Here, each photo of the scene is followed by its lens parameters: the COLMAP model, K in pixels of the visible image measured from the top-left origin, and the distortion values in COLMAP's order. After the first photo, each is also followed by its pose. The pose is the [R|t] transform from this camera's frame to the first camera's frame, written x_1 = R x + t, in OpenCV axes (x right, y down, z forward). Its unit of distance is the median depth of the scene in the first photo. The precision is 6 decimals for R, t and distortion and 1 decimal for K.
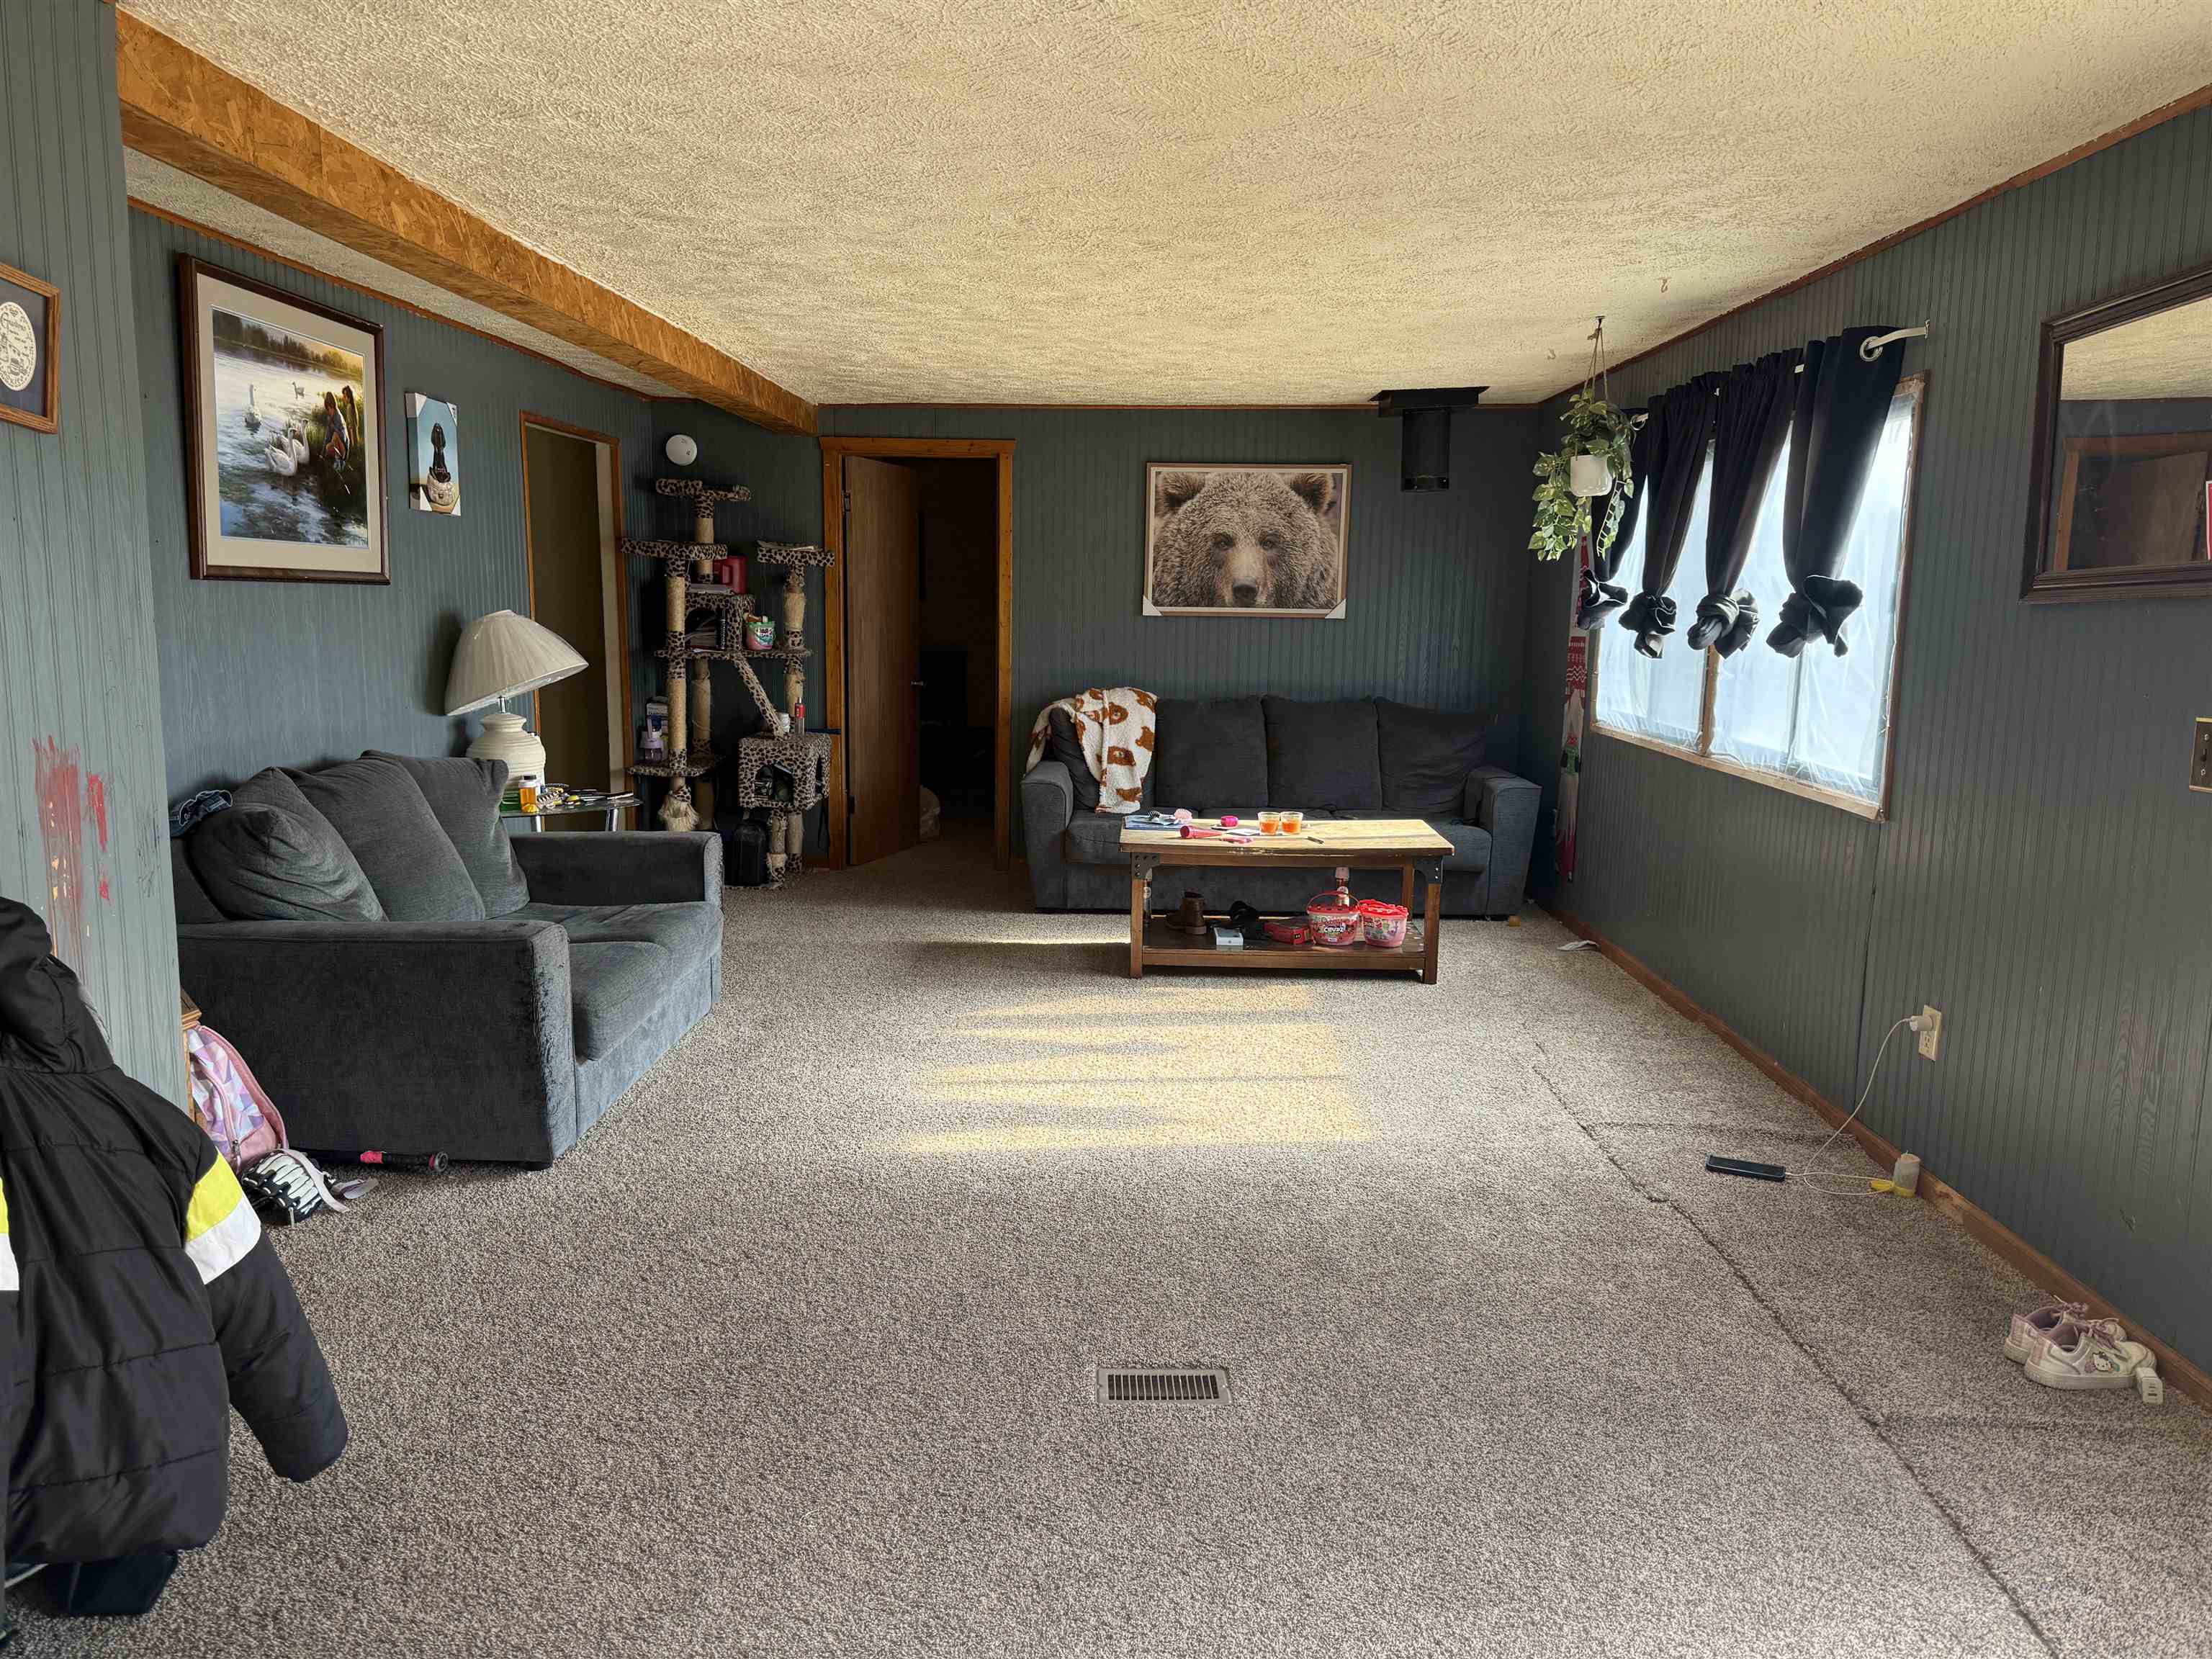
lens RADIAL K [[1540.9, 0, 1107.5], [0, 1540.9, 825.3], [0, 0, 1]] dist [-0.000261, -0.000328]
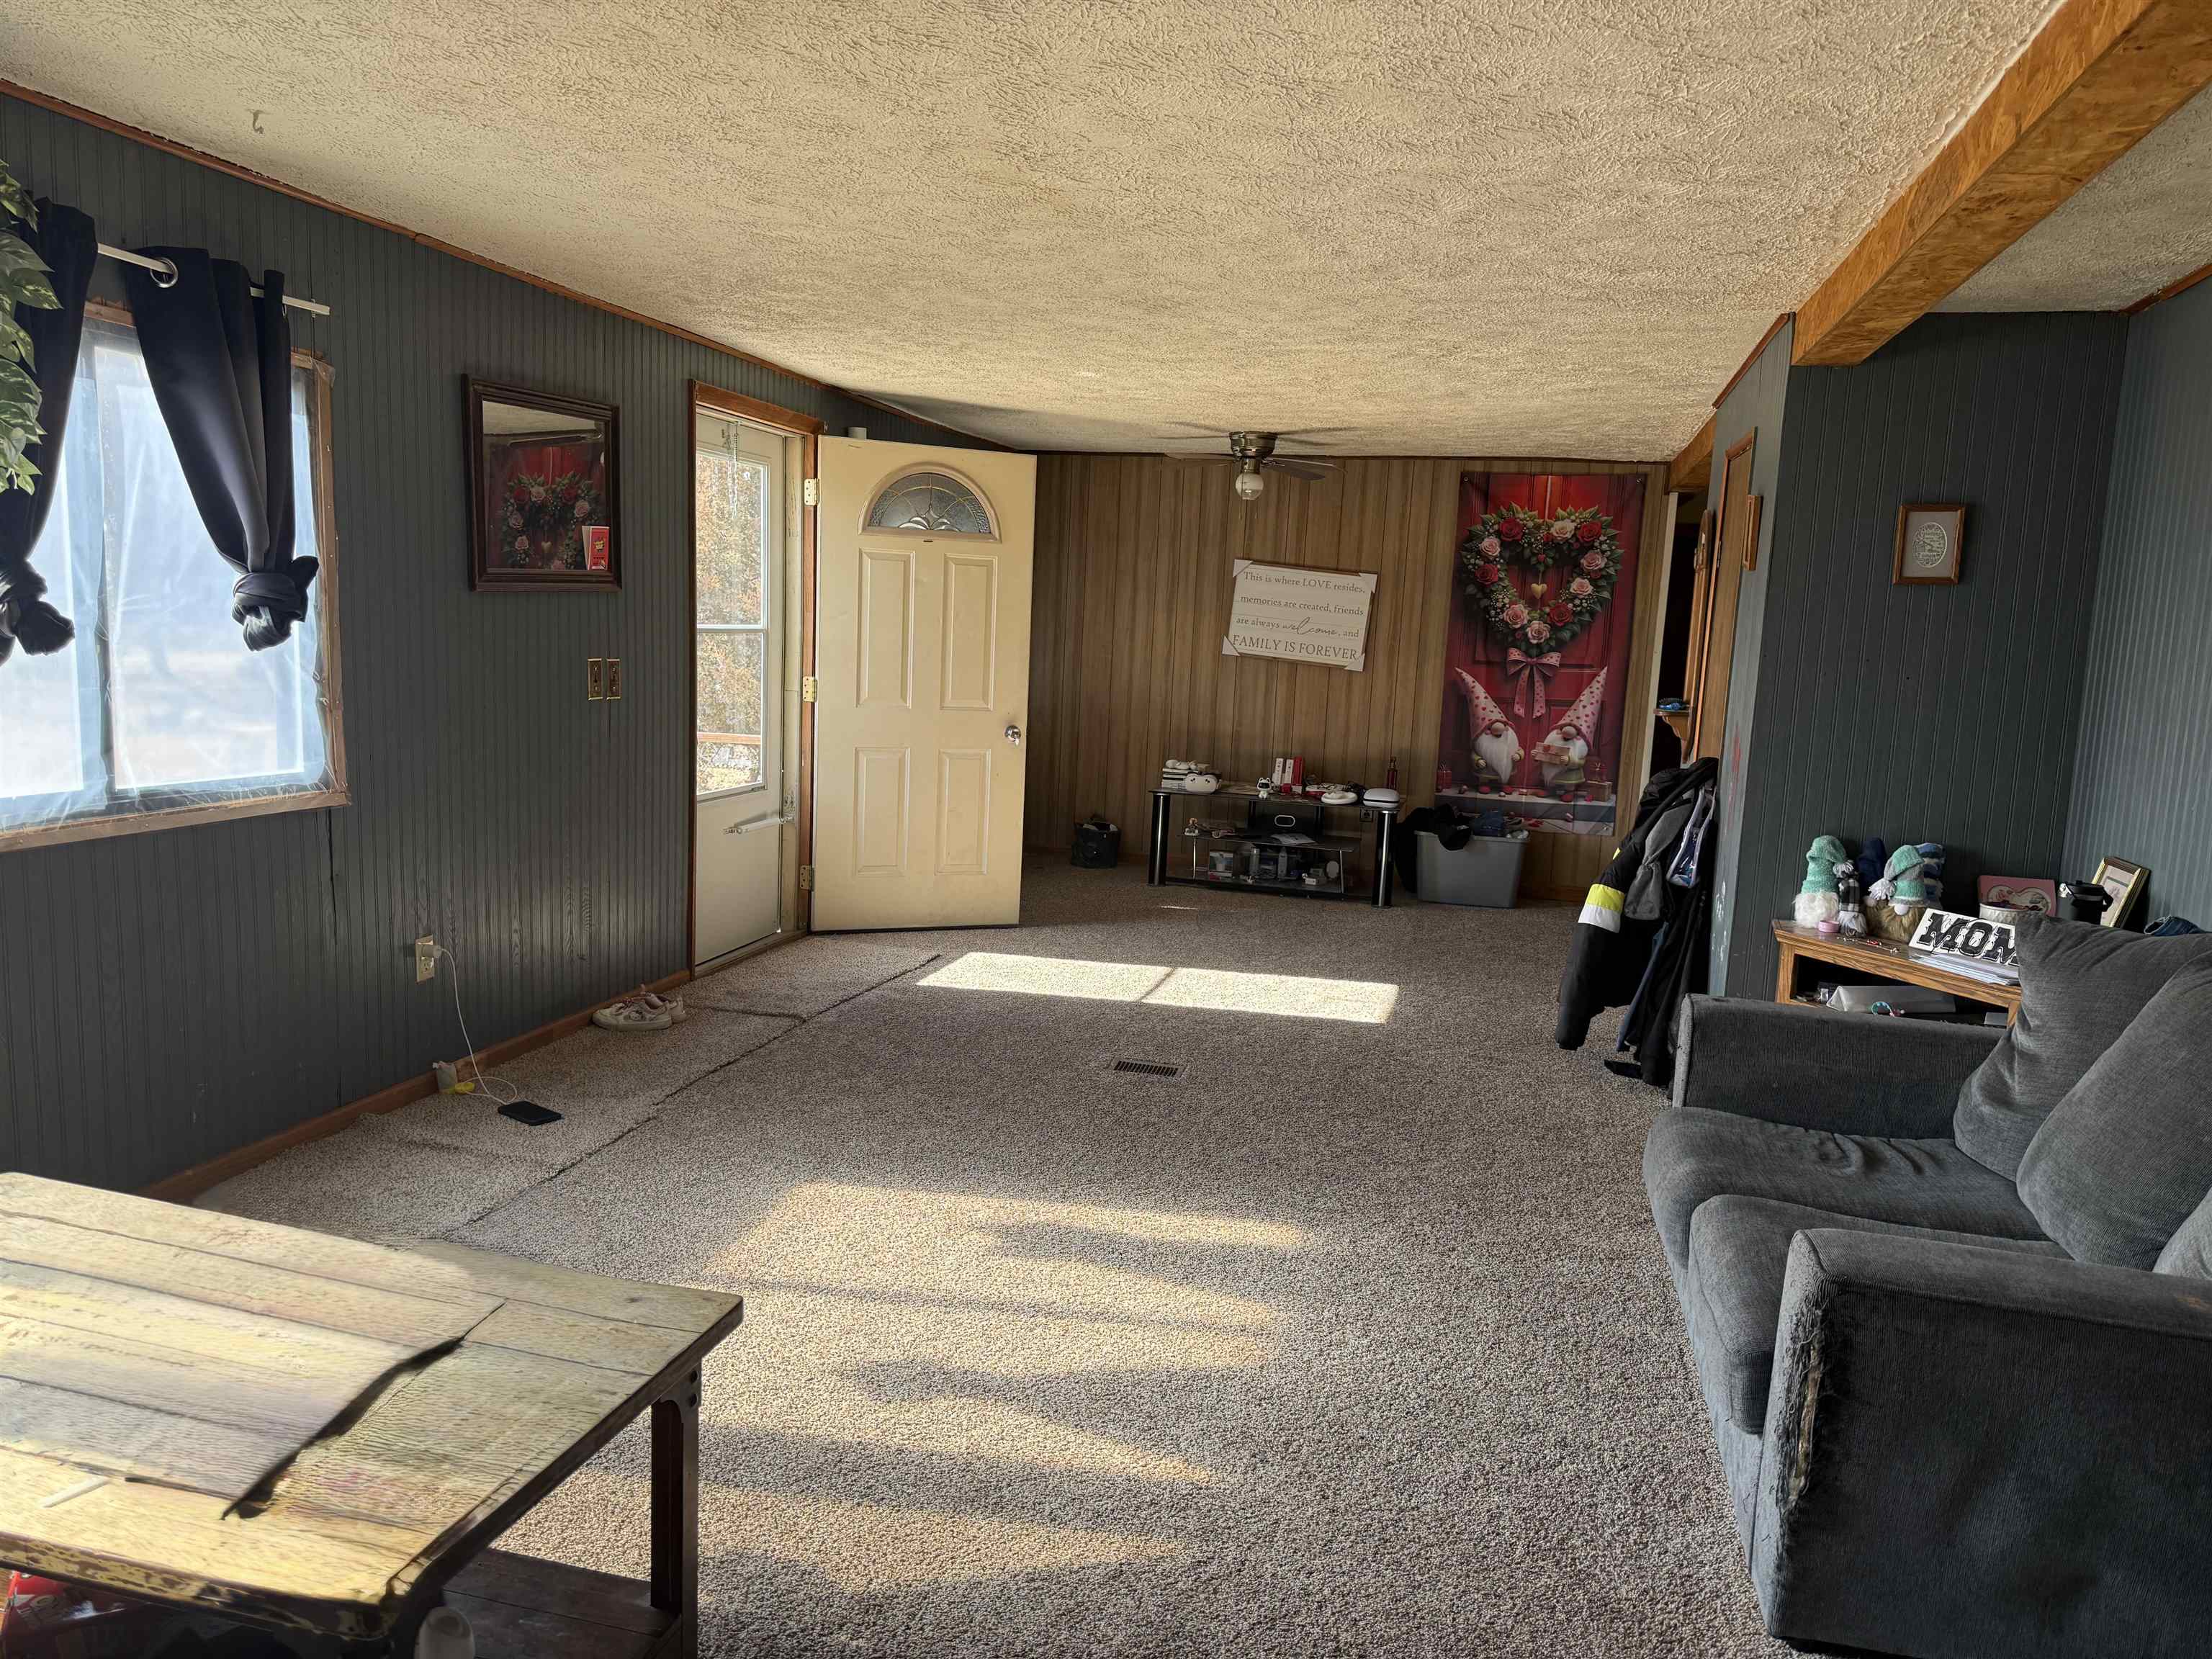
lens RADIAL K [[1540.9, 0, 1104.2], [0, 1540.9, 834.6], [0, 0, 1]] dist [-0.000261, -0.000328]
pose [[-0.971564, -0.088582, 0.219584, -0.200064], [-0.024512, 0.960029, 0.278826, -0.274541], [-0.235506, 0.265515, -0.934900, 1.826582]]
